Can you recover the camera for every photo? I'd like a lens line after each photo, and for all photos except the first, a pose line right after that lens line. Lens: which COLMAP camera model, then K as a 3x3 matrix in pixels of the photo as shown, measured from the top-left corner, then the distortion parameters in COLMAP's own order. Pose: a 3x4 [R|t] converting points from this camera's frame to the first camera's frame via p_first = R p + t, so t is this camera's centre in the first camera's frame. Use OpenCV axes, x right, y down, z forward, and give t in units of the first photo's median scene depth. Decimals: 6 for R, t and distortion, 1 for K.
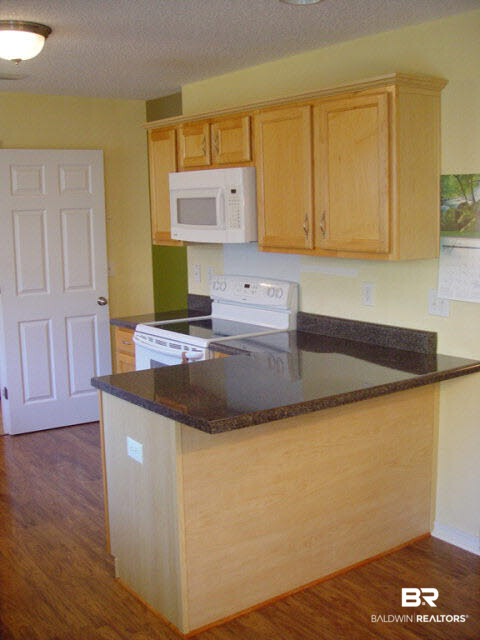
lens RADIAL K [[740.7, 0, 240.0], [0, 740.7, 320.0], [0, 0, 1]] dist [-0.209289, 0.249798]
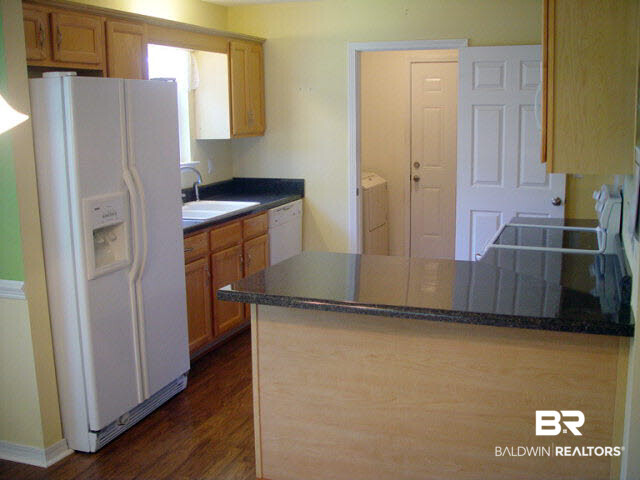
lens RADIAL K [[738.0, 0, 320.0], [0, 738.0, 240.0], [0, 0, 1]] dist [-0.071590, -0.005361]
pose [[0.554530, 0.159557, -0.816724, 0.467341], [-0.126356, 0.986211, 0.106876, -0.041945], [0.822515, 0.043932, 0.567045, 0.210066]]
